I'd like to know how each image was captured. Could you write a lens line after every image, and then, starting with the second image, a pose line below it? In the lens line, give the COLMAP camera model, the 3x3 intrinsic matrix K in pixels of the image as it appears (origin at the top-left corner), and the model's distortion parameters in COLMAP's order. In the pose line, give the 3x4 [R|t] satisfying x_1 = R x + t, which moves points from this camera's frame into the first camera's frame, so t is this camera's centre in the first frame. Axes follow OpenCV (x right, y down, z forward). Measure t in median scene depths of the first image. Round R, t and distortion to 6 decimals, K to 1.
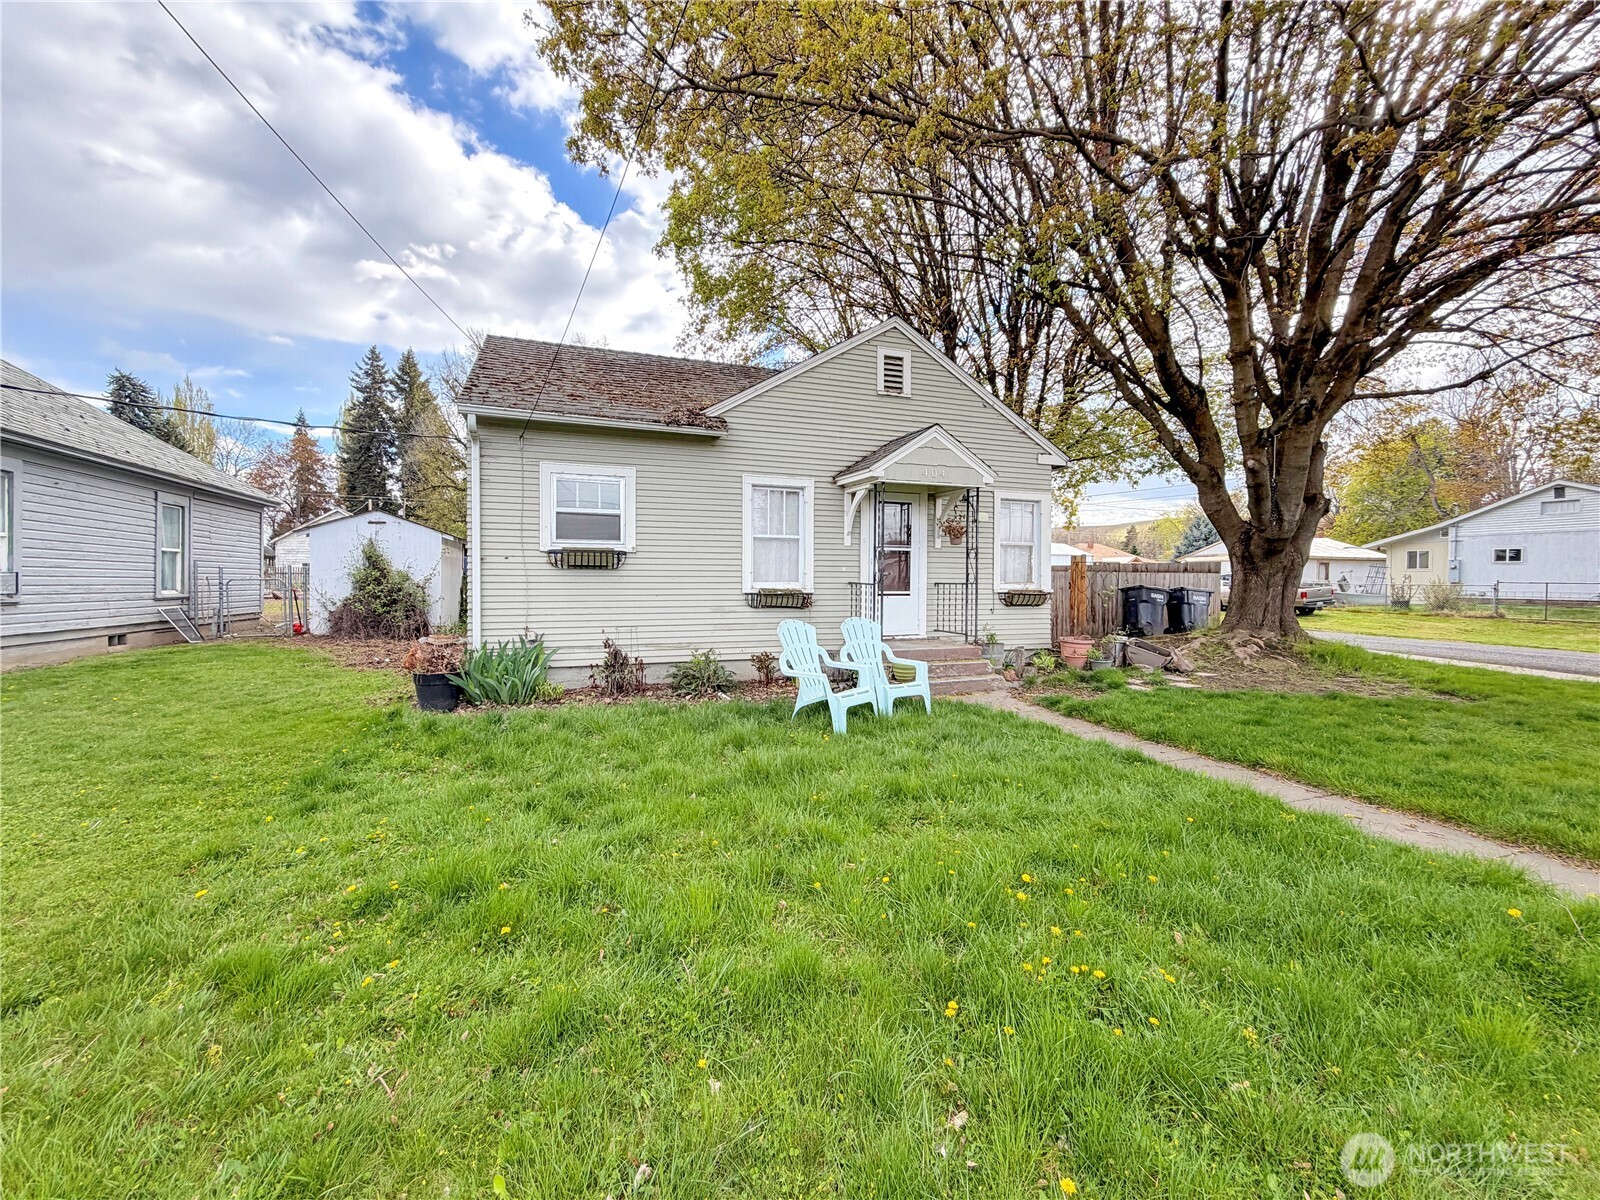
lens RADIAL K [[658.8, 0, 751.5], [0, 658.8, 570.6], [0, 0, 1]] dist [0.005916, -0.000853]
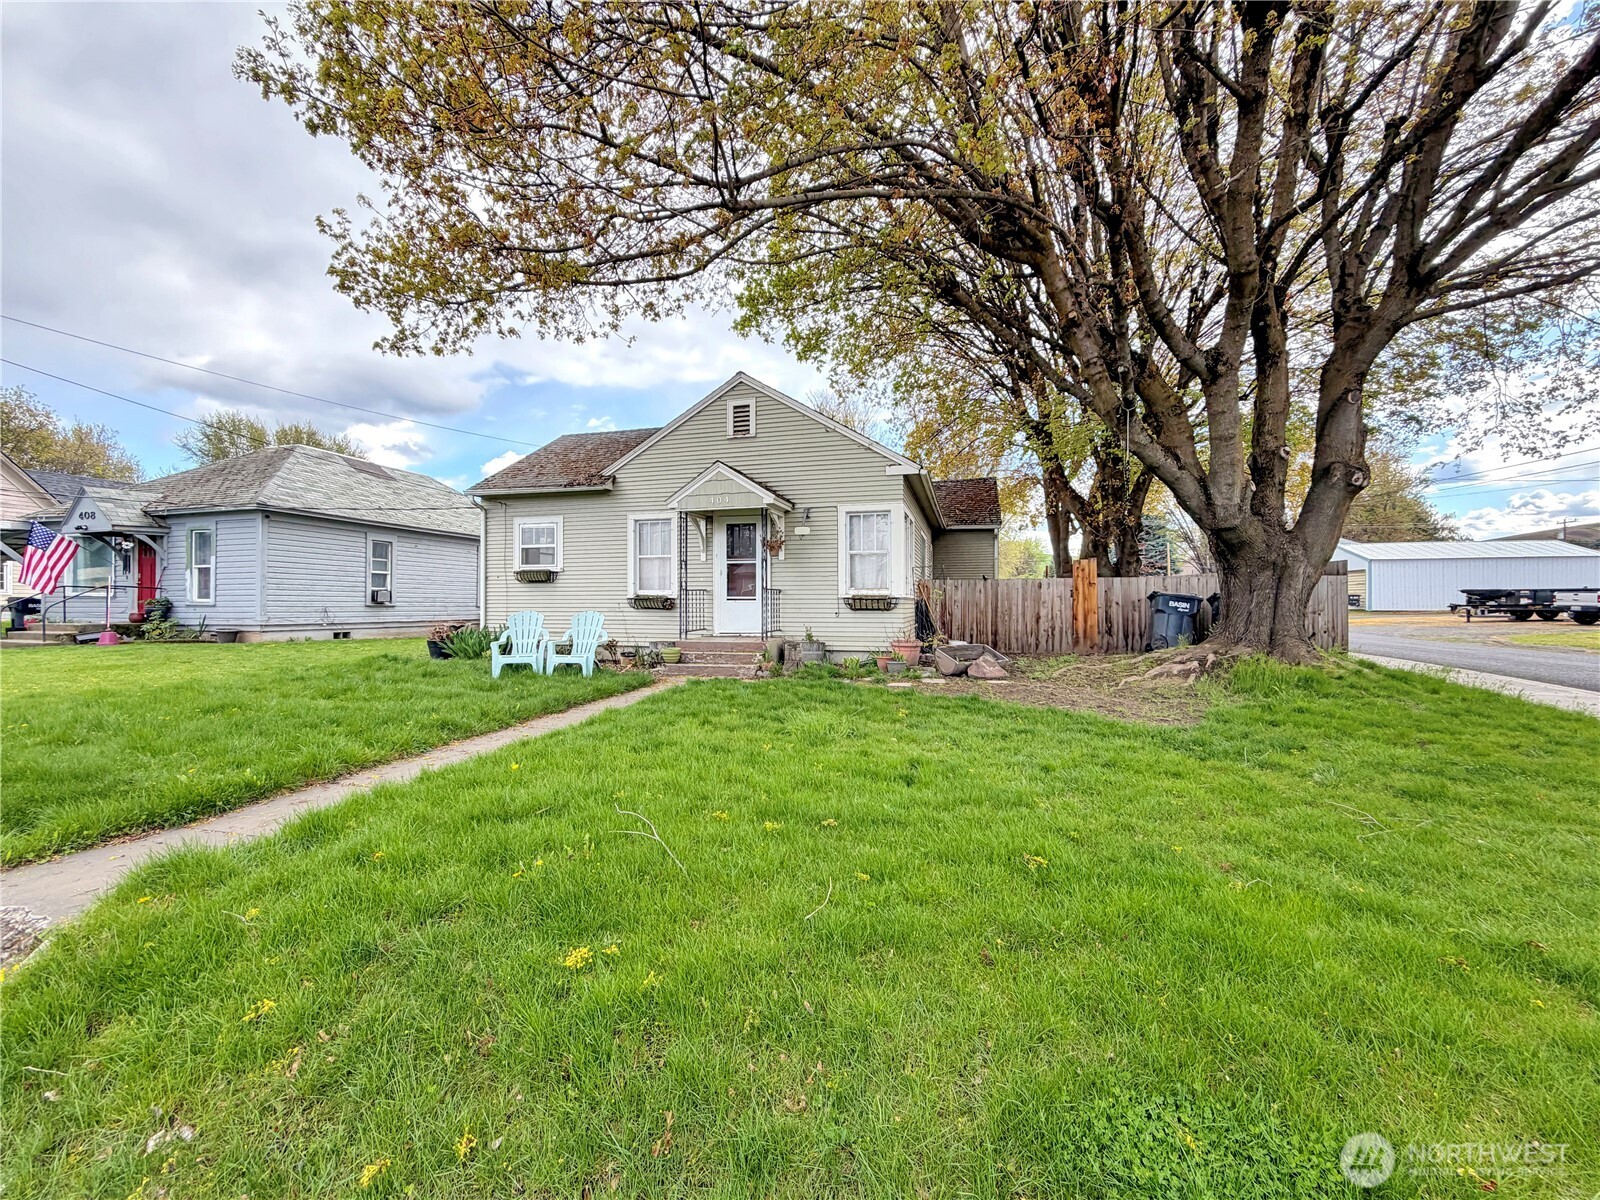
lens RADIAL K [[658.8, 0, 801.6], [0, 658.8, 588.7], [0, 0, 1]] dist [0.005916, -0.000853]
pose [[0.815165, -0.015793, -0.579014, 1.109335], [0.012052, 0.999874, -0.010306, 0.033262], [0.579104, 0.001423, 0.815253, 0.071991]]
